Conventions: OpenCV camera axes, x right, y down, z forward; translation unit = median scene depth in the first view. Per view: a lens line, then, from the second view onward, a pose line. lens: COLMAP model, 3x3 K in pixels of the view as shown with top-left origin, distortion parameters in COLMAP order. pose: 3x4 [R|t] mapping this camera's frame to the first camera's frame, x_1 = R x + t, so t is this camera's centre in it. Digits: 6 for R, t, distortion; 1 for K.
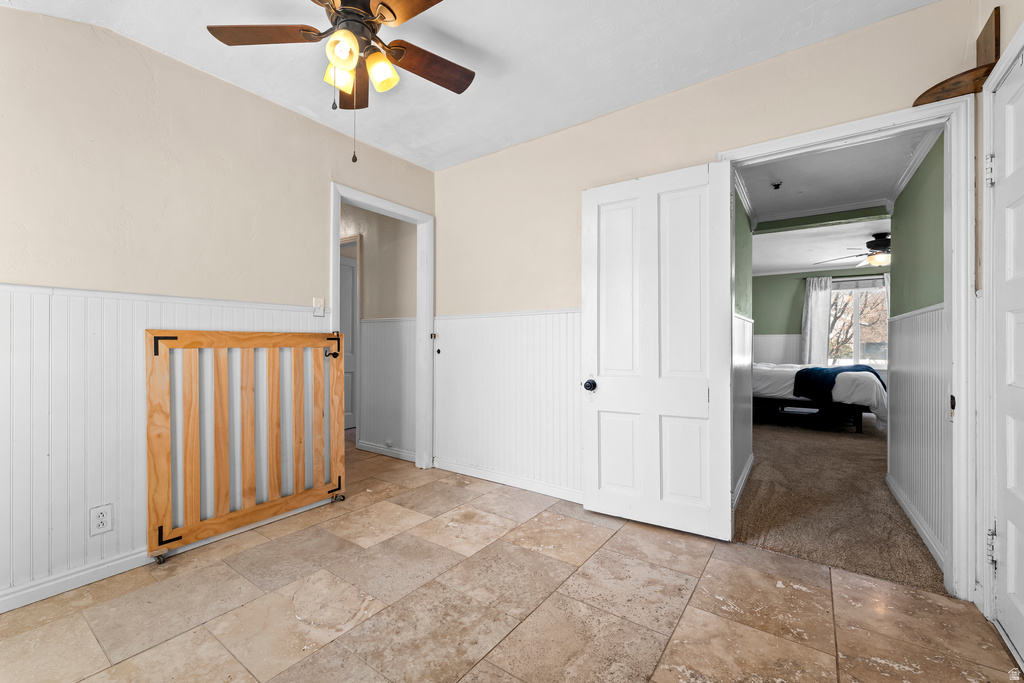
lens RADIAL K [[414.6, 0, 517.0], [0, 414.6, 343.2], [0, 0, 1]] dist [0.003462, -0.001213]
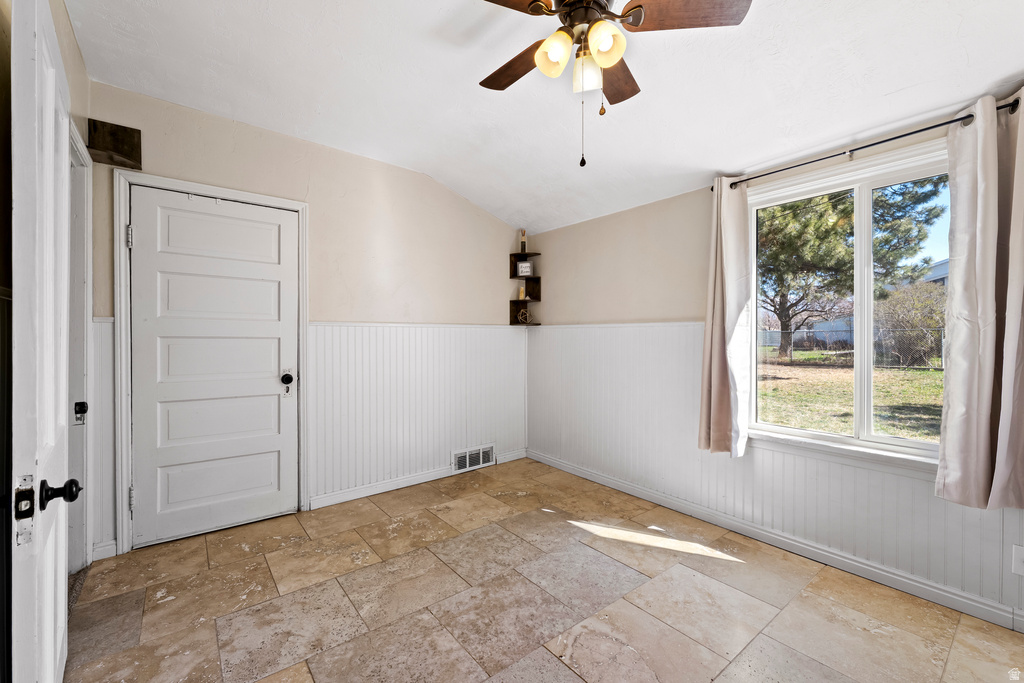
lens RADIAL K [[414.6, 0, 513.4], [0, 414.6, 341.4], [0, 0, 1]] dist [0.003462, -0.001213]
pose [[-0.956984, -0.004639, 0.290105, -0.534126], [-0.002971, 0.999976, 0.006187, -0.062674], [-0.290127, 0.005059, -0.956975, 1.987990]]
